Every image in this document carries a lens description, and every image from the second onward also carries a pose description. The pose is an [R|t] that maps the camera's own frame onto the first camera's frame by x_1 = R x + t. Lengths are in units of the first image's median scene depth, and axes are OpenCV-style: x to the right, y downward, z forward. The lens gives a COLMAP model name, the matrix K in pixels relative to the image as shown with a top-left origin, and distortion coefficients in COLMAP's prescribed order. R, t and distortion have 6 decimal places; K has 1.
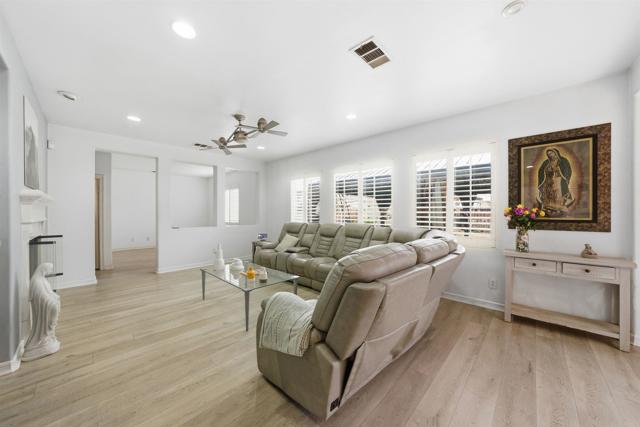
lens RADIAL K [[229.3, 0, 320.0], [0, 229.3, 213.5], [0, 0, 1]] dist [-0.008822, 0.000311]
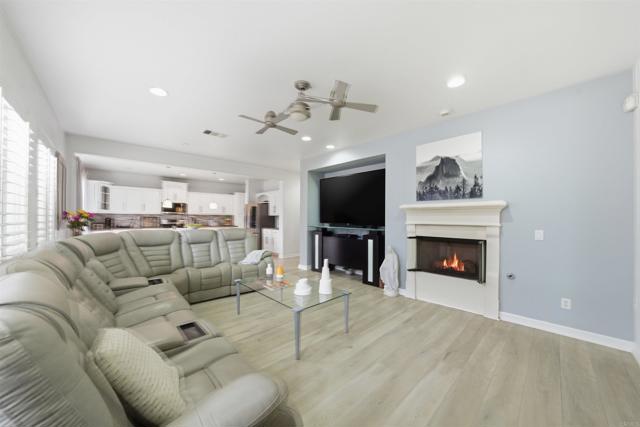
lens RADIAL K [[229.0, 0, 321.2], [0, 229.0, 208.6], [0, 0, 1]] dist [-0.013018, 0.000000]
pose [[-0.998957, -0.004293, 0.045456, -0.600448], [-0.006267, 0.999039, -0.043386, 0.006312], [-0.045226, -0.043626, -0.998024, 2.299142]]
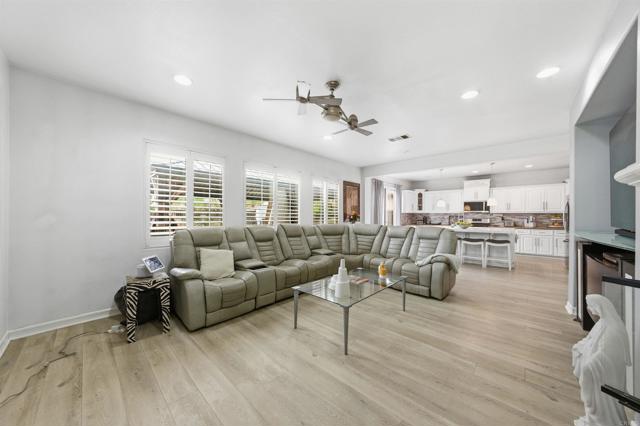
lens RADIAL K [[223.3, 0, 320.2], [0, 223.3, 214.9], [0, 0, 1]] dist [-0.000669, 0.000000]
pose [[-0.018950, 0.000623, 0.999820, -1.444915], [-0.007906, 0.999968, -0.000773, 0.005464], [-0.999789, -0.007919, -0.018944, 1.415728]]
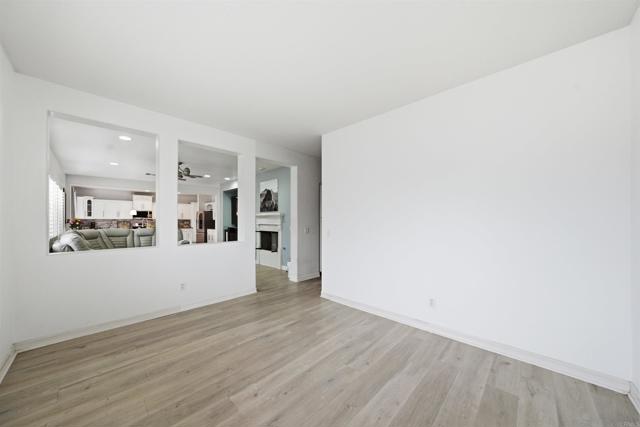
lens RADIAL K [[229.3, 0, 320.0], [0, 229.3, 213.5], [0, 0, 1]] dist [-0.008822, 0.000311]
pose [[-0.999897, 0.000732, 0.014347, -1.857782], [0.000230, 0.999387, -0.034994, 0.004833], [-0.014364, -0.034987, -0.999285, 3.512198]]
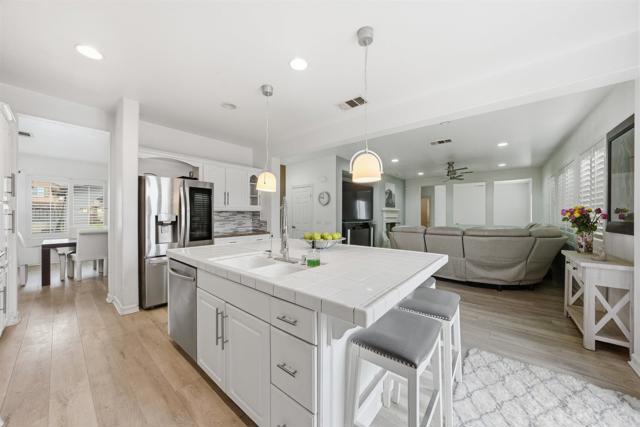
lens RADIAL K [[229.3, 0, 320.0], [0, 229.3, 213.5], [0, 0, 1]] dist [-0.008822, 0.000311]
pose [[0.062512, -0.005984, -0.998026, 1.835019], [0.001161, 0.999982, -0.005923, -0.003565], [0.998044, -0.000788, 0.062518, -0.228447]]
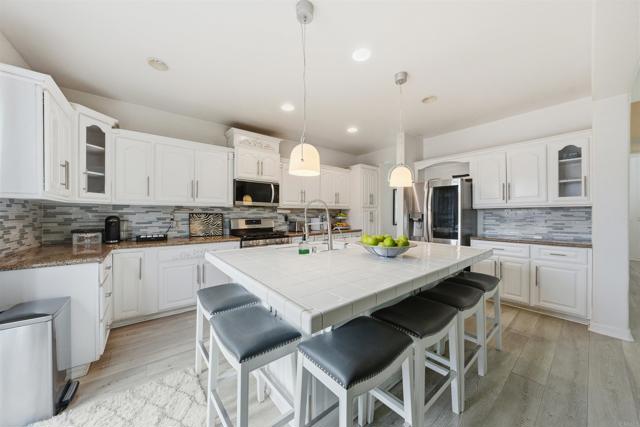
lens RADIAL K [[225.4, 0, 319.7], [0, 225.4, 212.6], [0, 0, 1]] dist [-0.011190, 0.000203]
pose [[-0.991136, -0.000938, 0.132850, 1.018724], [-0.001811, 0.999978, -0.006451, 0.004327], [-0.132841, -0.006634, -0.991115, 0.554608]]
